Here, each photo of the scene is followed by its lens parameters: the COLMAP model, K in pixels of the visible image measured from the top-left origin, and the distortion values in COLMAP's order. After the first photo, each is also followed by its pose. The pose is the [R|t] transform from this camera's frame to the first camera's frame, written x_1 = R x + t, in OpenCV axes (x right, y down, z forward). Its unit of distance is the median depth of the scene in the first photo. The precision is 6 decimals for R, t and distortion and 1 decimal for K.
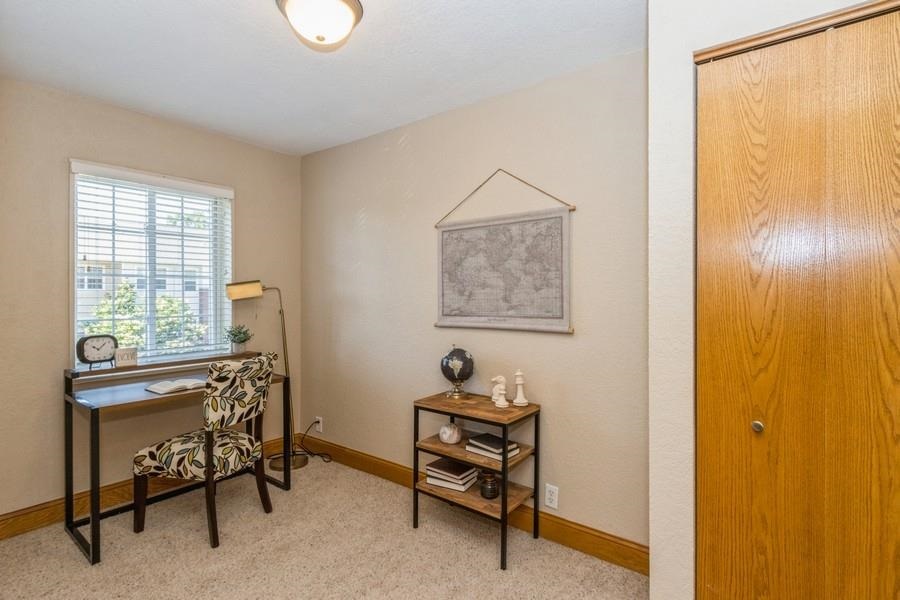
lens RADIAL K [[433.5, 0, 447.2], [0, 433.5, 296.9], [0, 0, 1]] dist [0.000071, 0.000616]
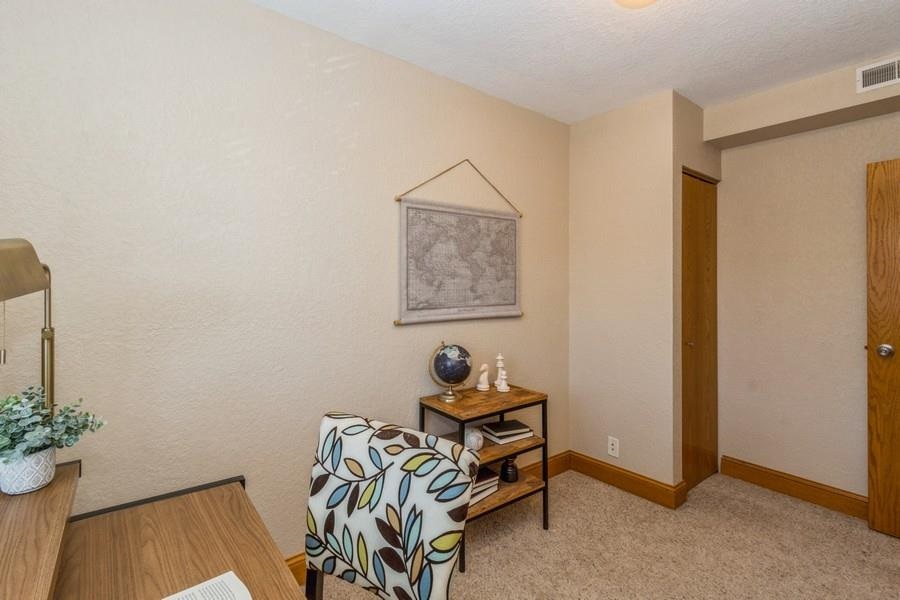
lens RADIAL K [[424.6, 0, 449.0], [0, 424.6, 276.2], [0, 0, 1]] dist [0.000841, 0.000005]
pose [[0.271224, 0.016356, 0.962377, -0.831437], [-0.000610, 0.999858, -0.016821, -0.008316], [-0.962516, 0.003975, 0.271195, 0.774865]]
